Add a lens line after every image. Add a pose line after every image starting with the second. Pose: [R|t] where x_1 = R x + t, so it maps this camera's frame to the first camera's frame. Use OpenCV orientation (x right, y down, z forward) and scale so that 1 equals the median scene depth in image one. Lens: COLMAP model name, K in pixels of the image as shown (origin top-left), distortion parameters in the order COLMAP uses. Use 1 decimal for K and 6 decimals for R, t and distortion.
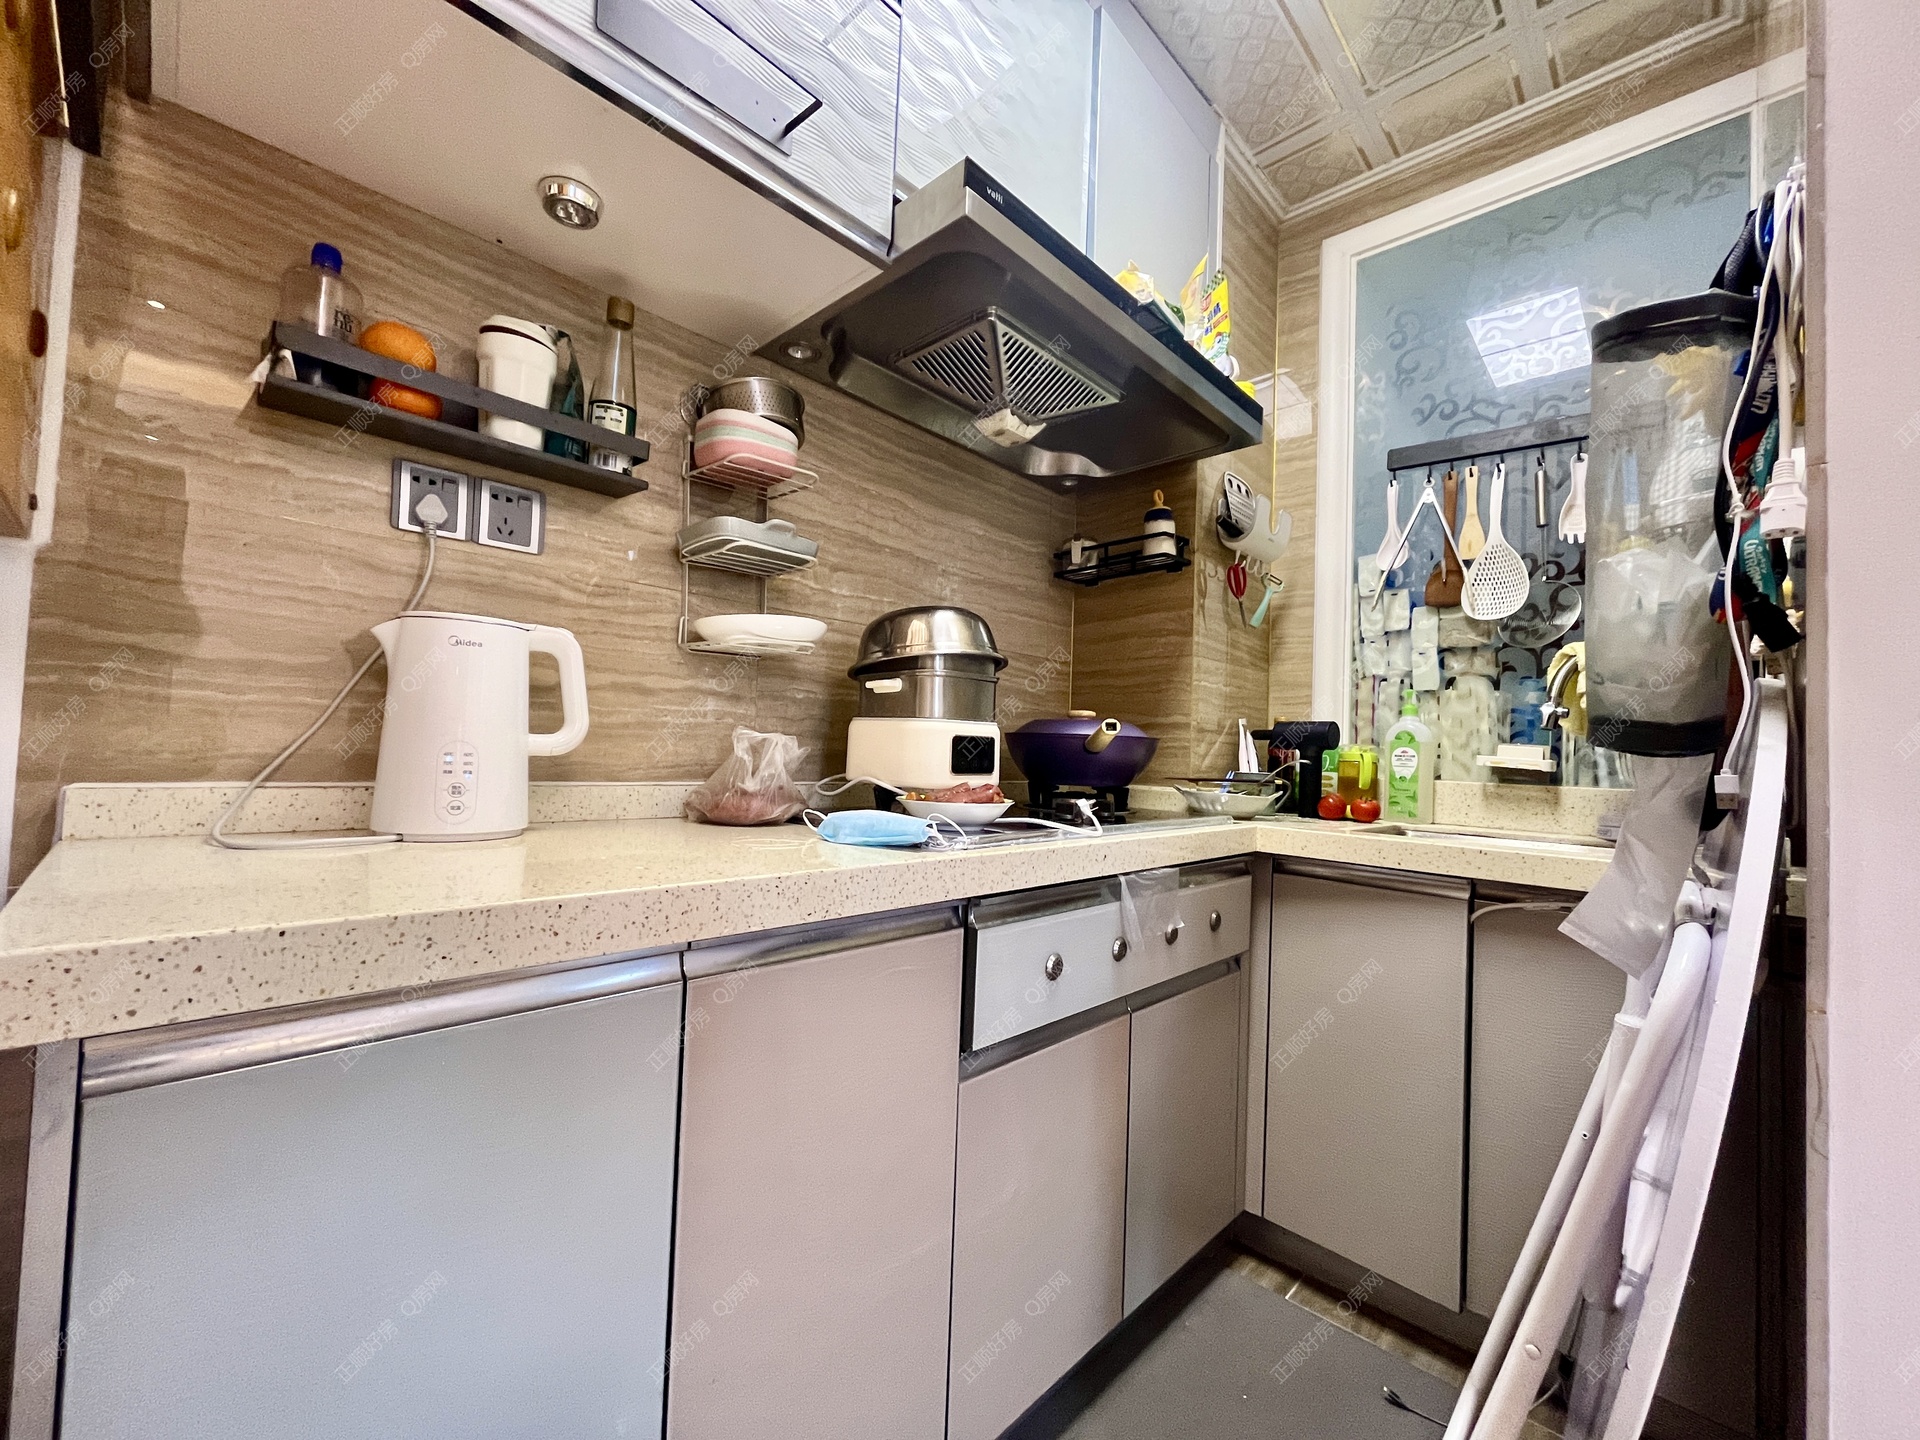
lens RADIAL K [[777.5, 0, 941.1], [0, 777.5, 732.5], [0, 0, 1]] dist [-0.000481, 0.001022]
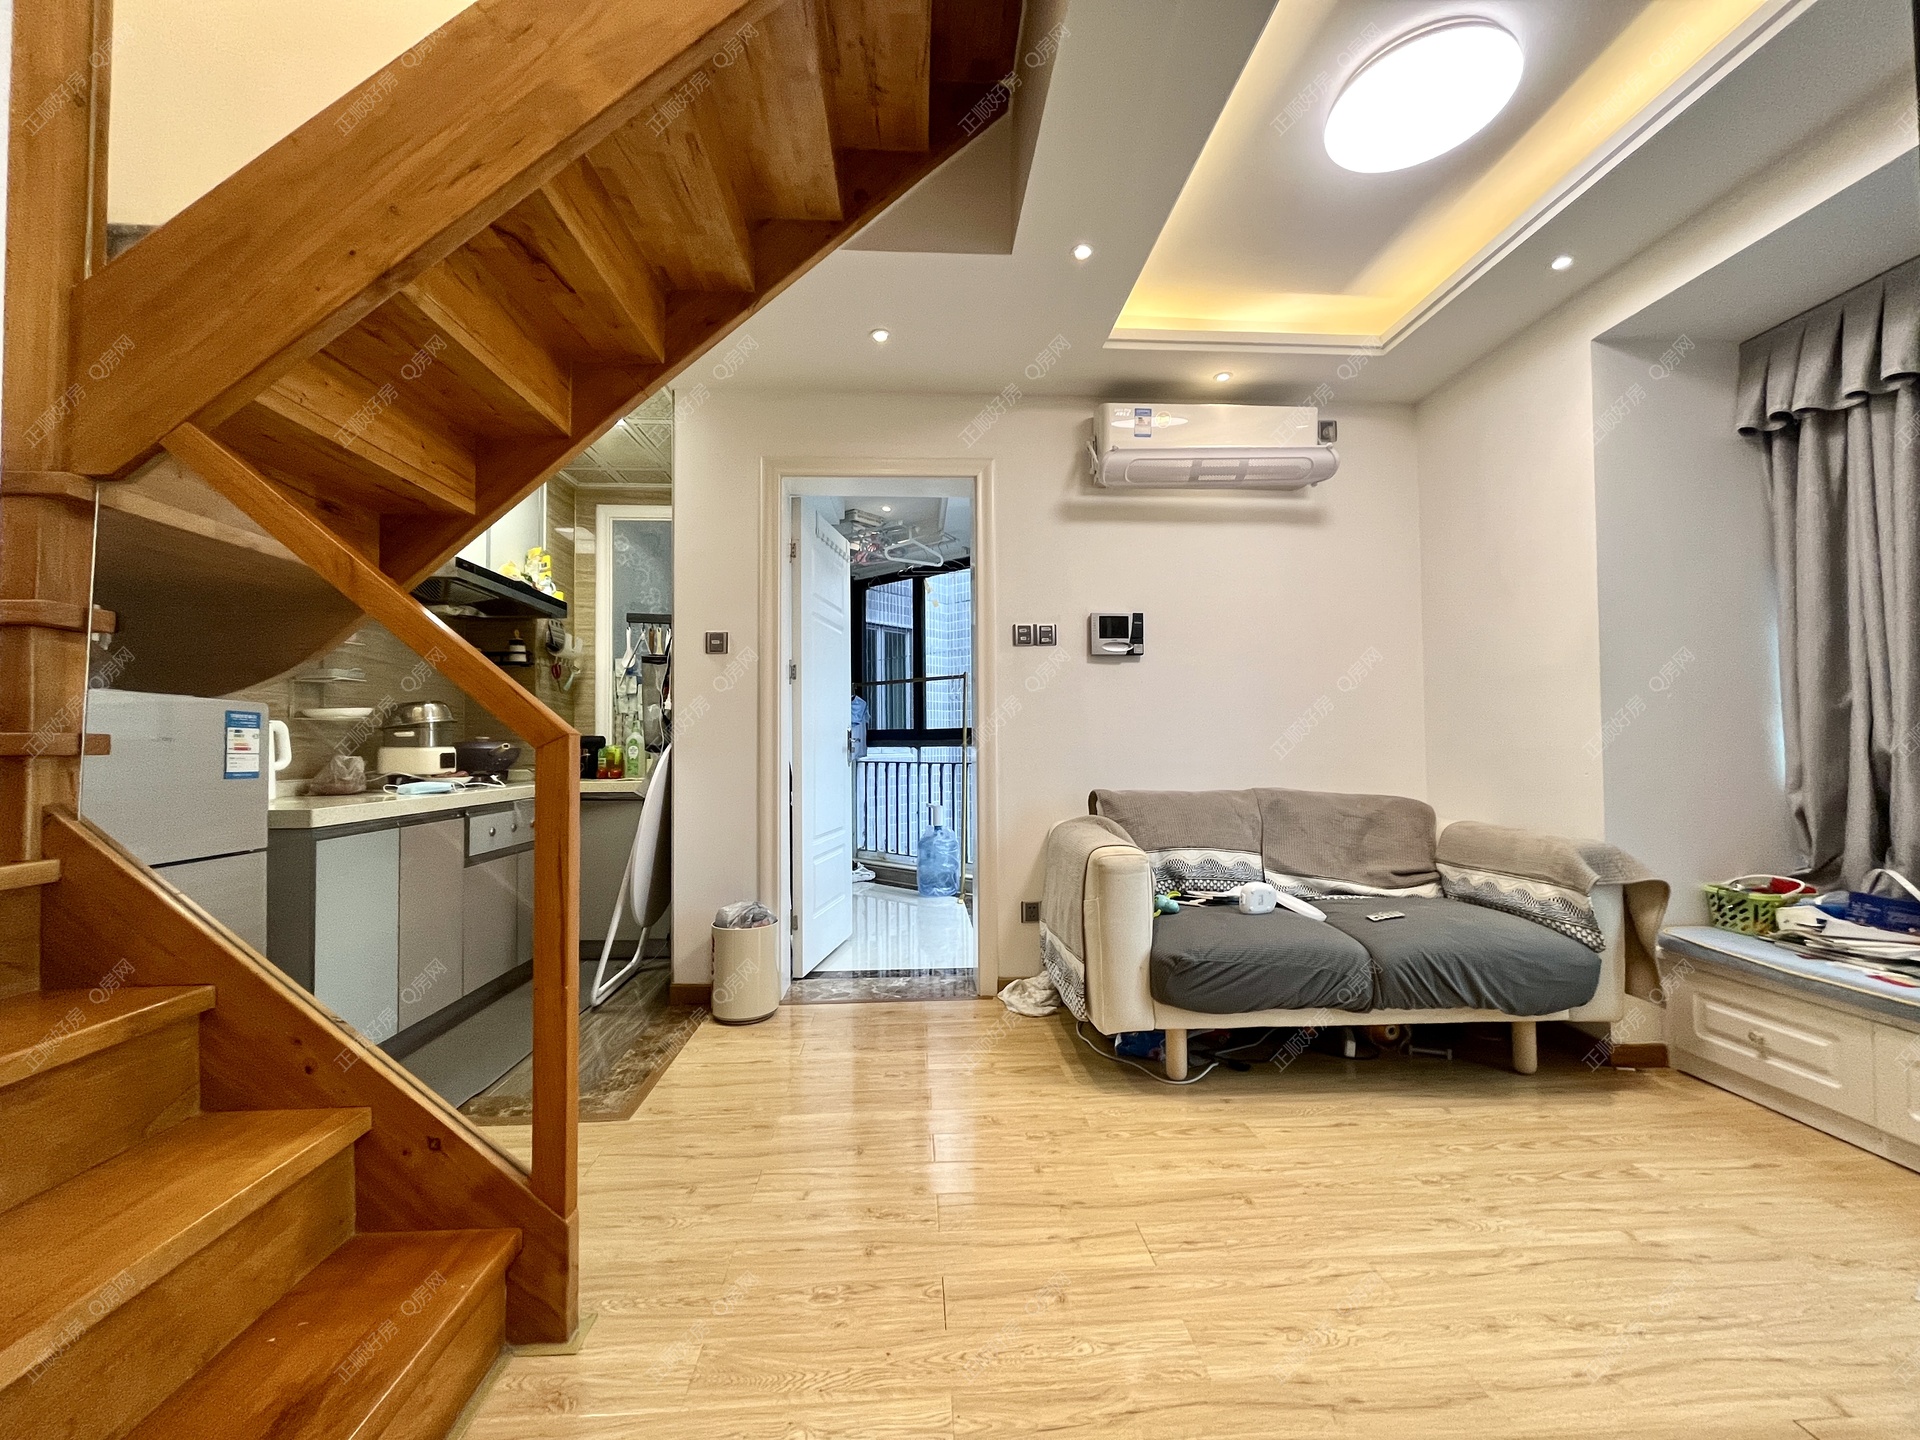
lens RADIAL K [[777.5, 0, 960.0], [0, 777.5, 721.6], [0, 0, 1]] dist [-0.000481, 0.001022]
pose [[0.671435, -0.018878, 0.740823, -0.707309], [0.010506, 0.999817, 0.015956, -0.120165], [-0.740989, -0.002930, 0.671511, -1.928859]]
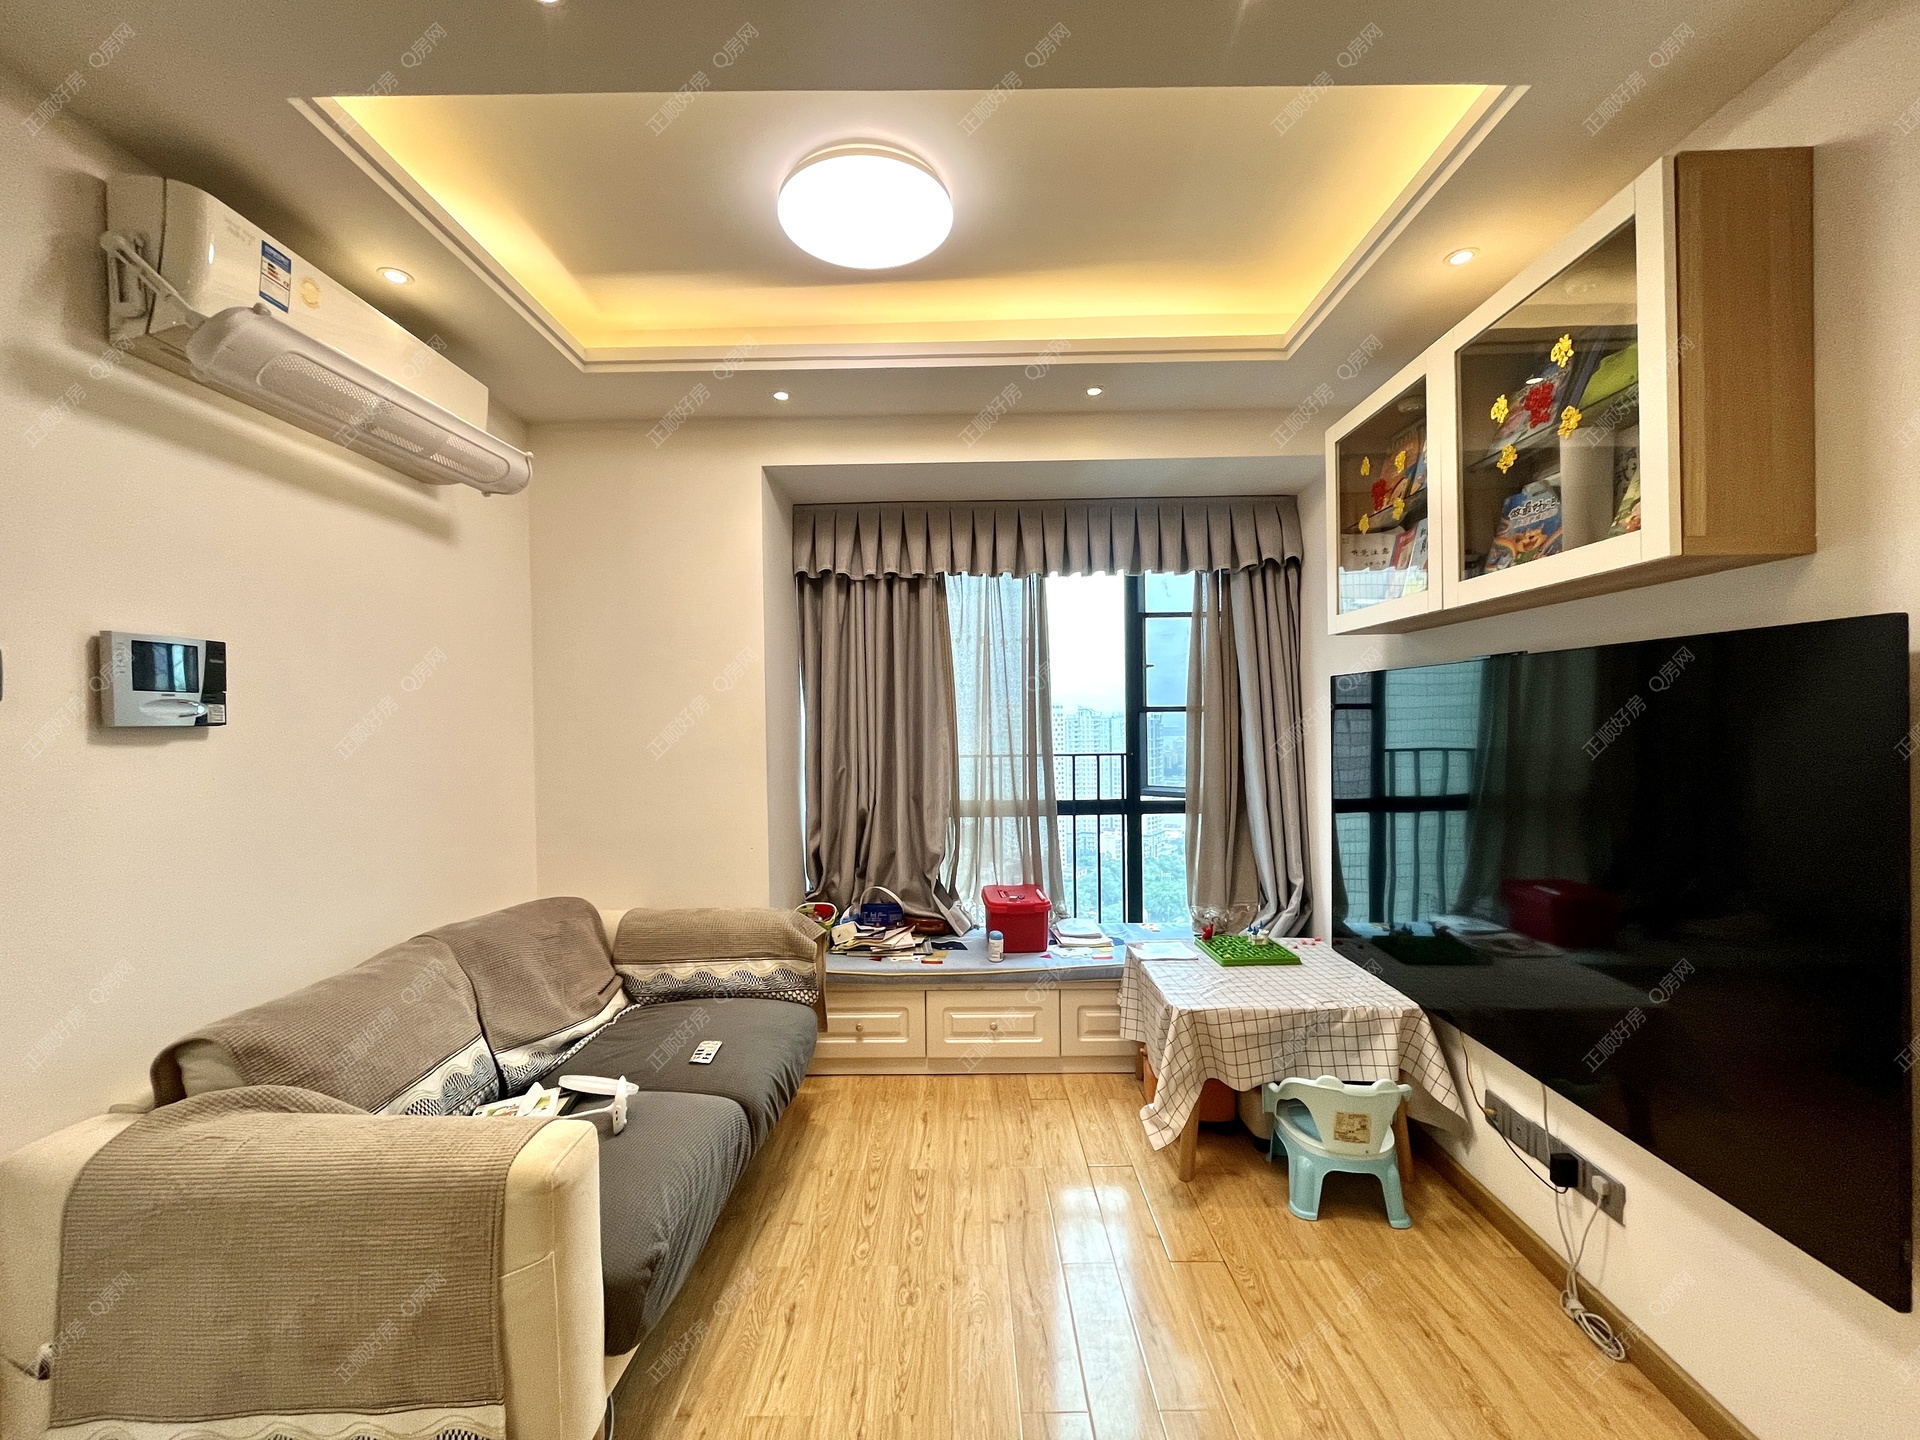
lens RADIAL K [[777.5, 0, 954.8], [0, 777.5, 720.0], [0, 0, 1]] dist [-0.000481, 0.001022]
pose [[-0.692075, -0.027604, 0.721298, -0.154175], [-0.029971, 0.999506, 0.009494, -0.355013], [-0.721203, -0.015048, -0.692560, -0.606079]]
